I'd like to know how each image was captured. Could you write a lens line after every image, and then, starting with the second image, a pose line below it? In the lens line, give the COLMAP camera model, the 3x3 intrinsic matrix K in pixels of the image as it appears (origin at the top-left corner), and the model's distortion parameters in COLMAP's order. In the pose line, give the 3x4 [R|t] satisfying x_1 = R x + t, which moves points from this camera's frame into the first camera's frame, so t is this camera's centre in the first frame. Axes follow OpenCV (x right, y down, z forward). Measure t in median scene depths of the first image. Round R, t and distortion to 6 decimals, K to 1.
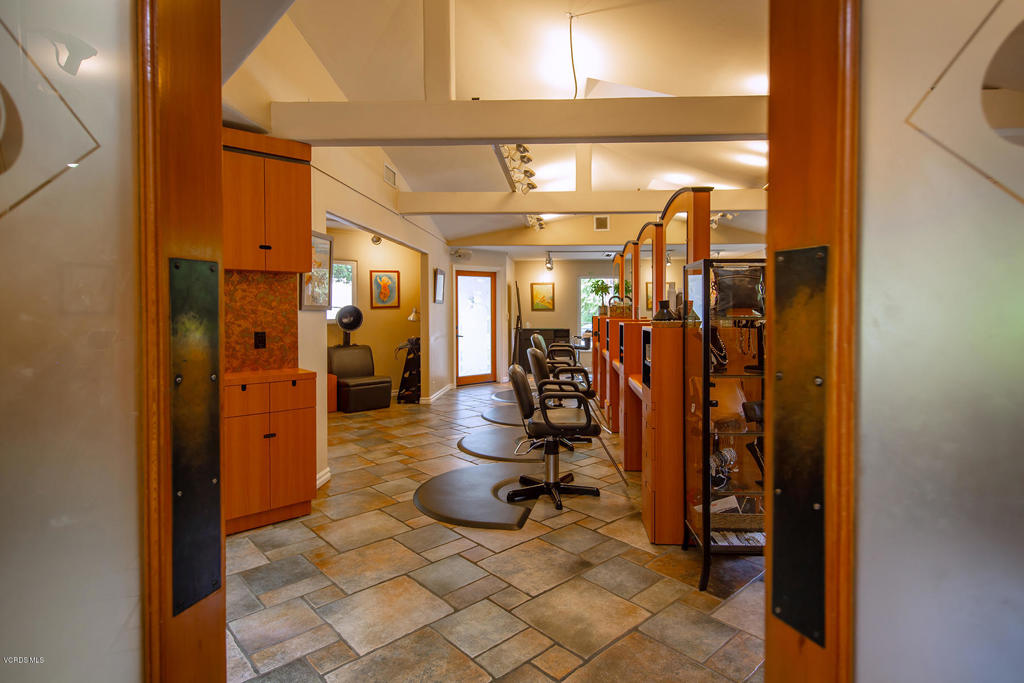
lens RADIAL K [[548.1, 0, 487.6], [0, 548.1, 318.4], [0, 0, 1]] dist [0.004572, 0.000423]
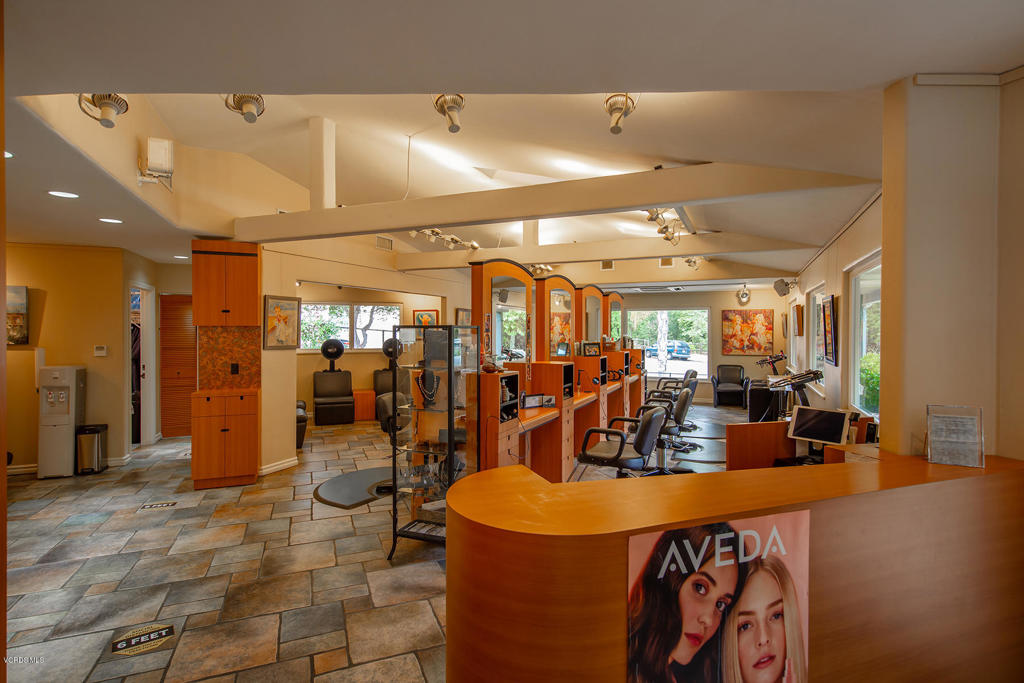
lens RADIAL K [[548.1, 0, 537.0], [0, 548.1, 319.0], [0, 0, 1]] dist [0.004572, 0.000423]
pose [[0.929437, -0.002818, -0.368970, 0.985297], [-0.006540, 0.999688, -0.024111, -0.072271], [0.368923, 0.024823, 0.929128, -0.145155]]
